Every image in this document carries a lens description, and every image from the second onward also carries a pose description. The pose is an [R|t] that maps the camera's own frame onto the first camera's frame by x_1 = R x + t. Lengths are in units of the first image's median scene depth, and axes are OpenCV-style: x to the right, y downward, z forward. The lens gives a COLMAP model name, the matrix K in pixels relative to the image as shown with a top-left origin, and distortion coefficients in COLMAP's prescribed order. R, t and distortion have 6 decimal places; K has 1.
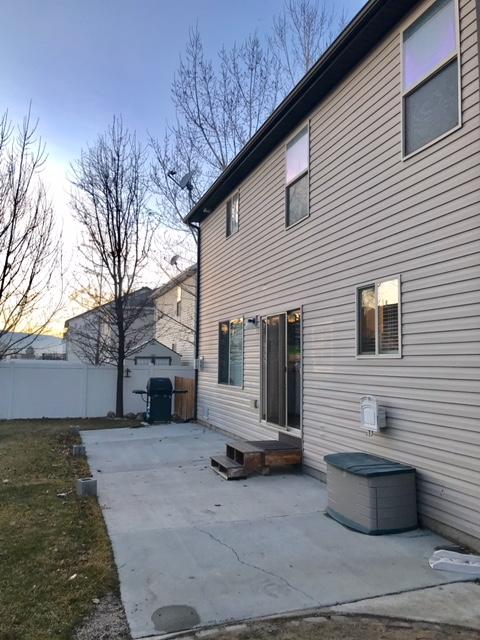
lens RADIAL K [[529.5, 0, 240.0], [0, 529.5, 320.0], [0, 0, 1]] dist [0.039082, -0.051850]
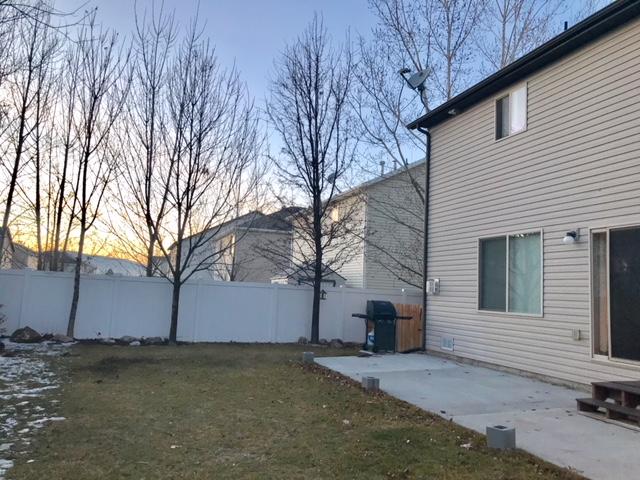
lens RADIAL K [[529.5, 0, 320.0], [0, 529.5, 240.0], [0, 0, 1]] dist [0.039082, -0.051850]
pose [[0.999476, 0.030236, -0.011597, -0.250381], [-0.030418, 0.999410, -0.015935, 0.024945], [0.011108, 0.016279, 0.999806, 0.114462]]
